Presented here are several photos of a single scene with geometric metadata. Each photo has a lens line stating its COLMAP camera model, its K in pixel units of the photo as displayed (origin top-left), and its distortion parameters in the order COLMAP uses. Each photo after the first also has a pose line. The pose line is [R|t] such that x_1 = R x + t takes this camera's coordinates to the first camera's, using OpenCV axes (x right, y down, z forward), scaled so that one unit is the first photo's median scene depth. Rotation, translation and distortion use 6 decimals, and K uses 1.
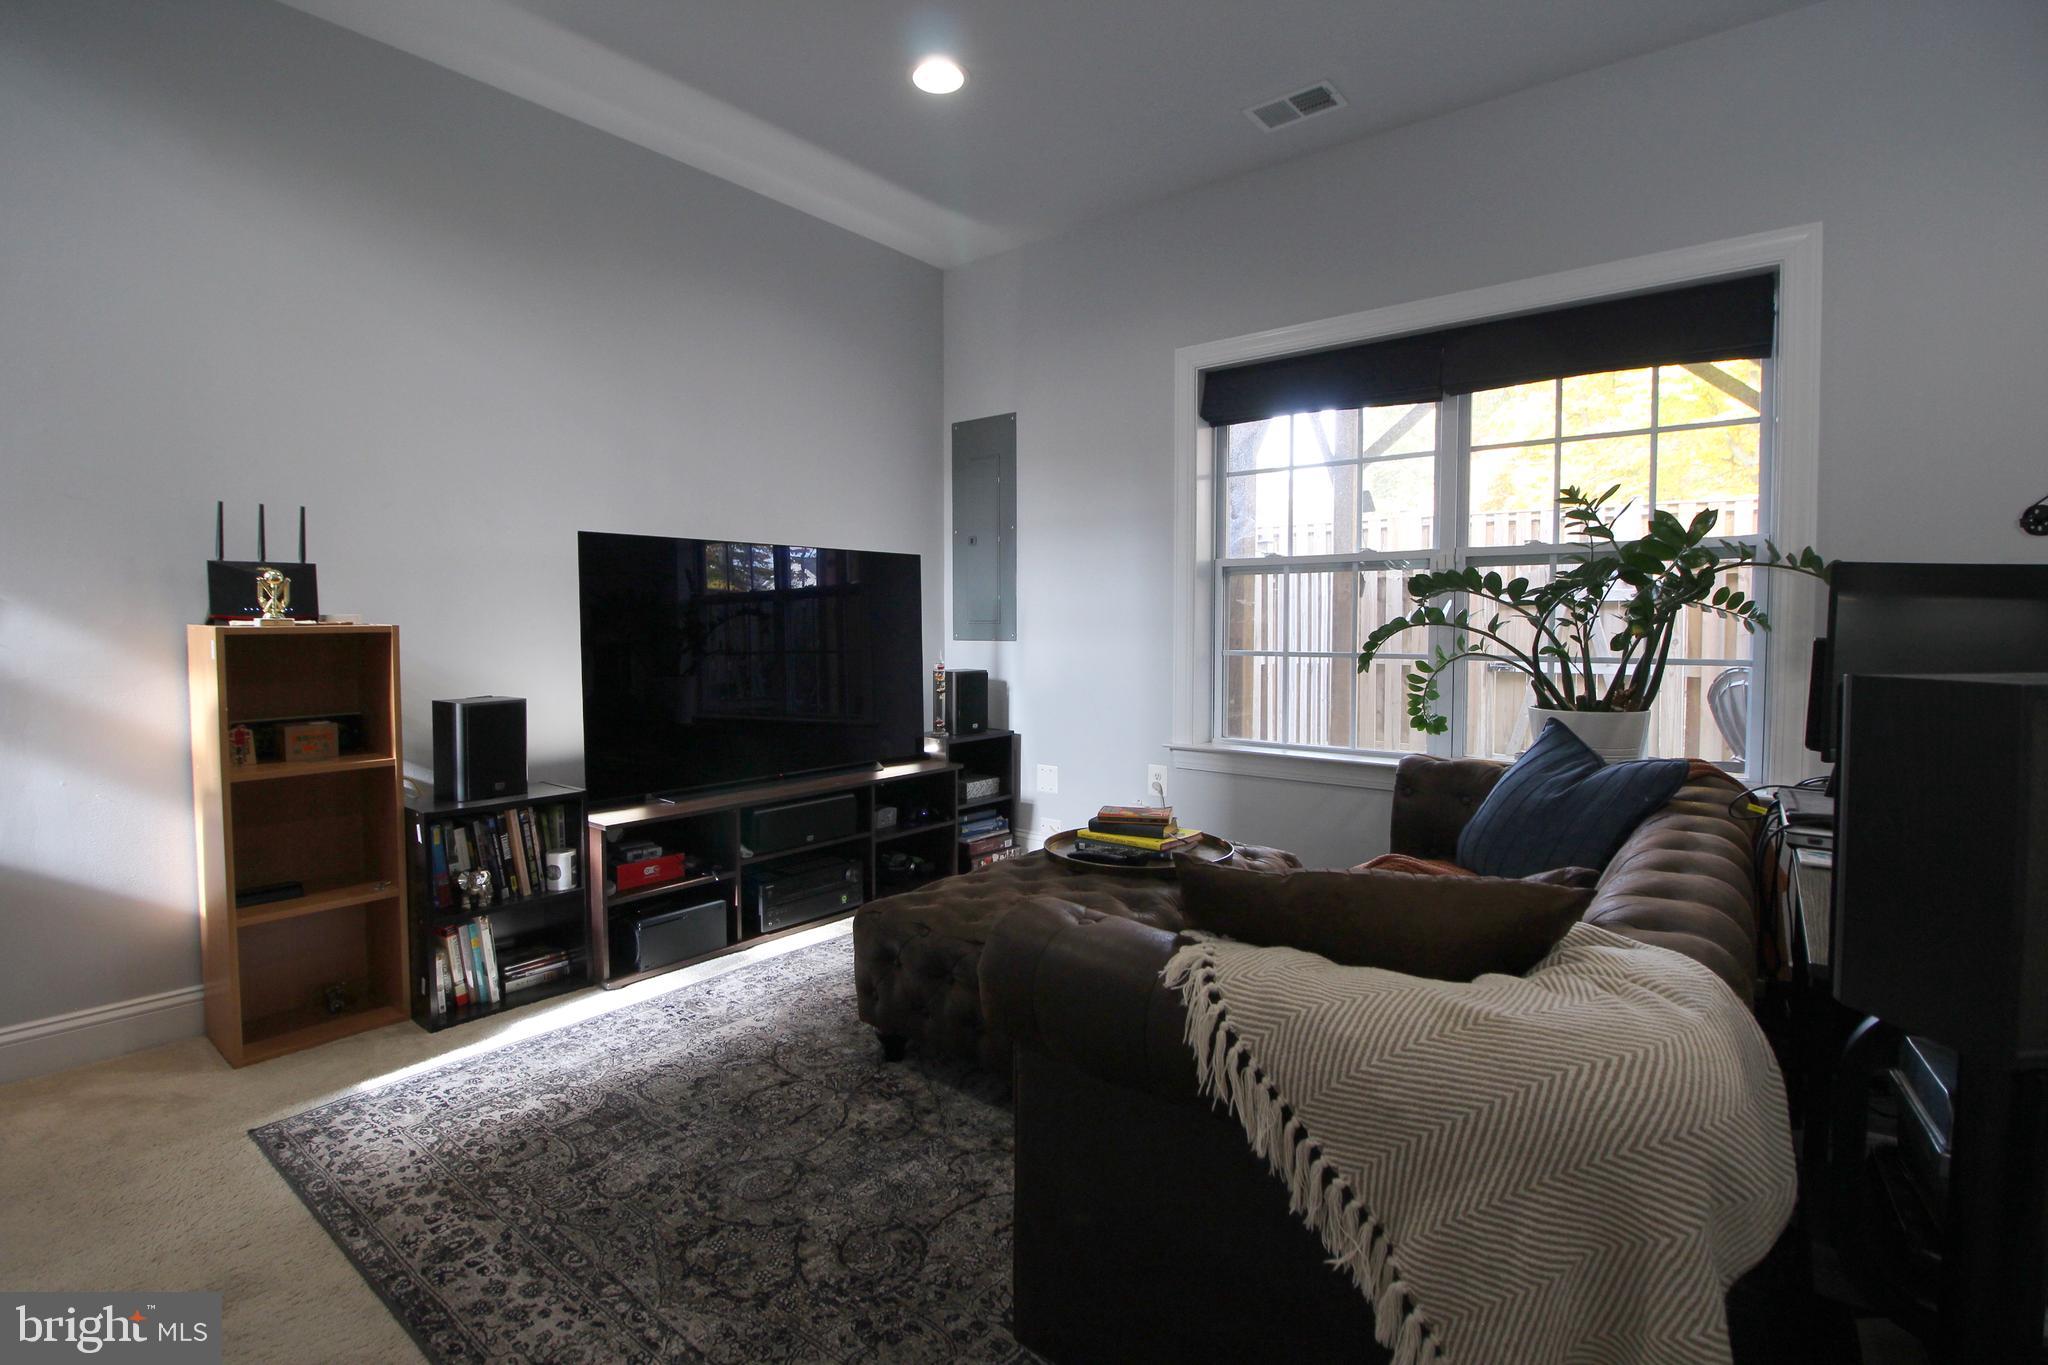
lens RADIAL K [[948.4, 0, 1022.7], [0, 948.4, 675.0], [0, 0, 1]] dist [-0.021932, -0.001470]
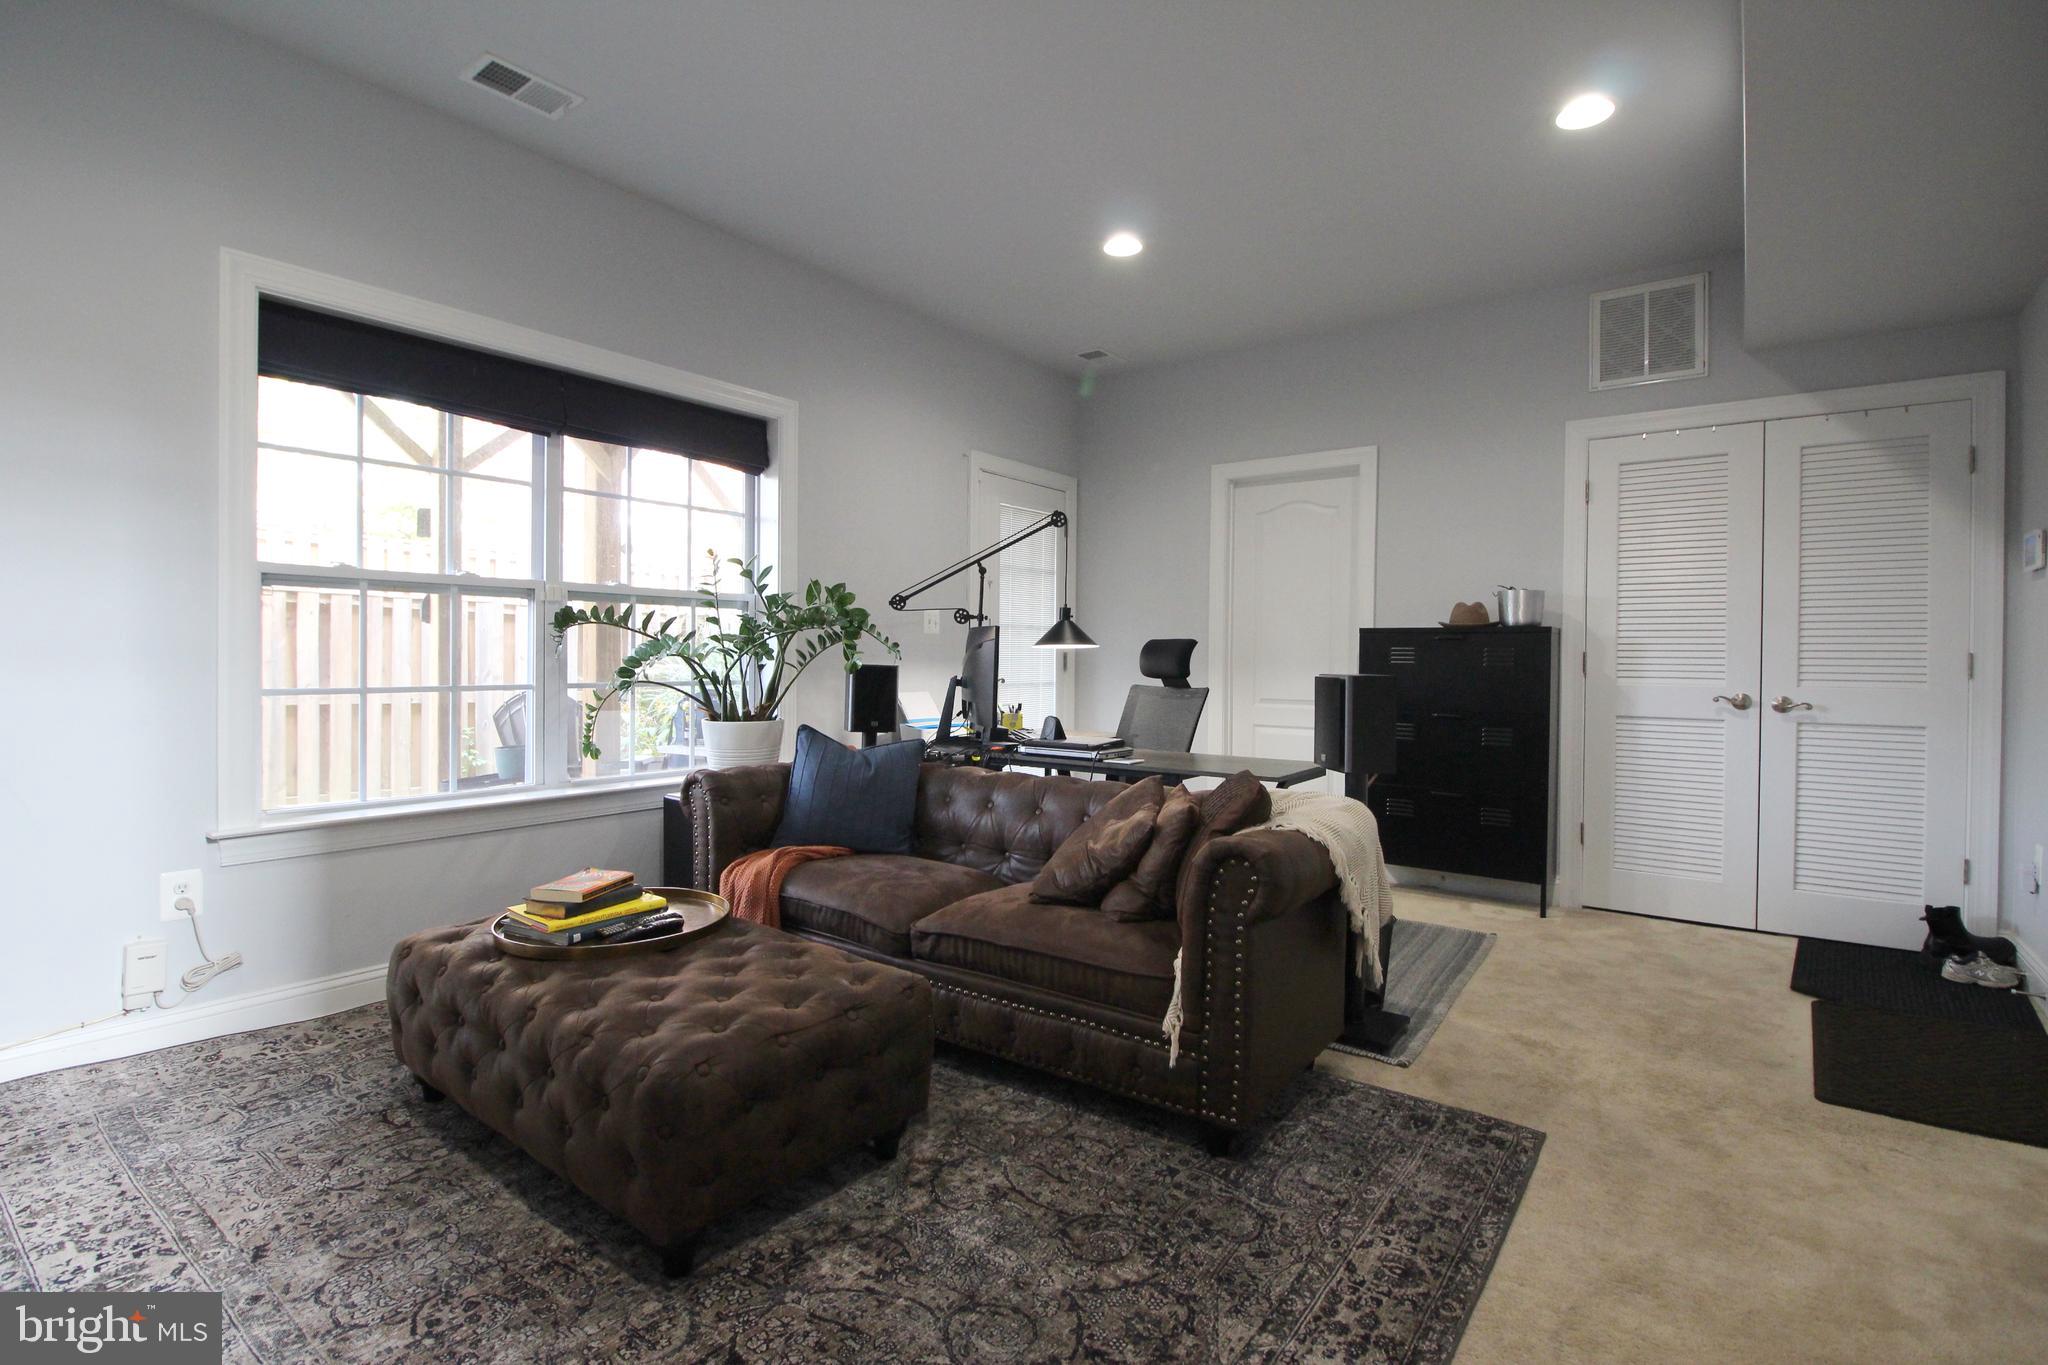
lens RADIAL K [[948.4, 0, 1016.0], [0, 948.4, 666.6], [0, 0, 1]] dist [-0.021932, -0.001470]
pose [[-0.012892, -0.007958, 0.999885, -0.591544], [0.046807, 0.998867, 0.008553, -0.026497], [-0.998821, 0.046912, -0.012505, 0.523845]]
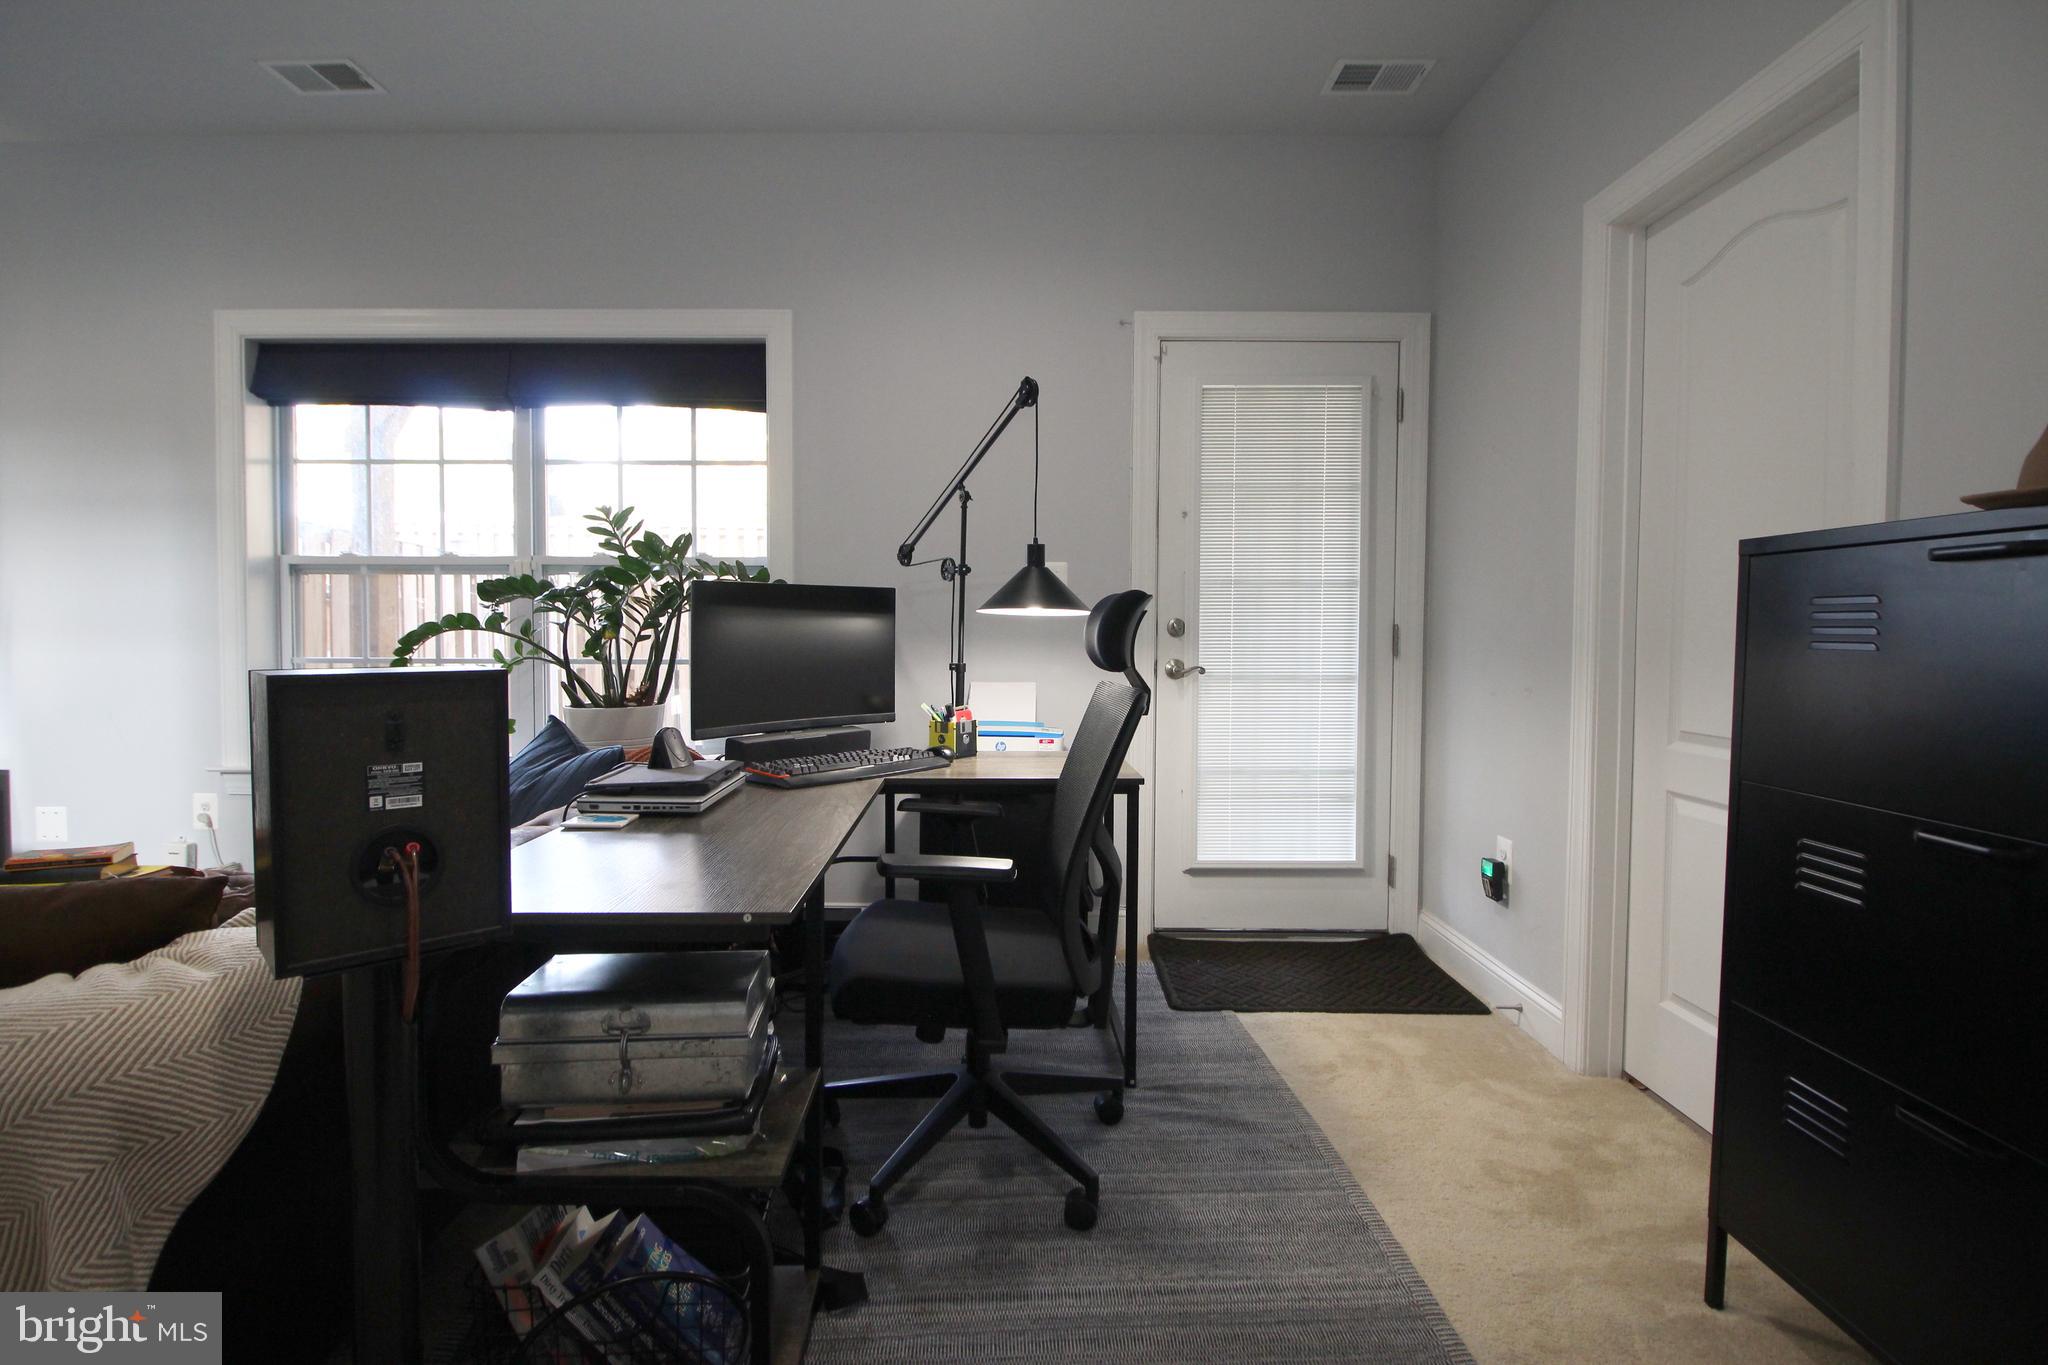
lens RADIAL K [[948.4, 0, 1038.8], [0, 948.4, 666.1], [0, 0, 1]] dist [-0.021932, -0.001470]
pose [[0.776996, -0.016382, 0.629293, 0.240261], [0.027213, 0.999601, -0.007579, 0.009051], [-0.628917, 0.023014, 0.777132, -0.146619]]
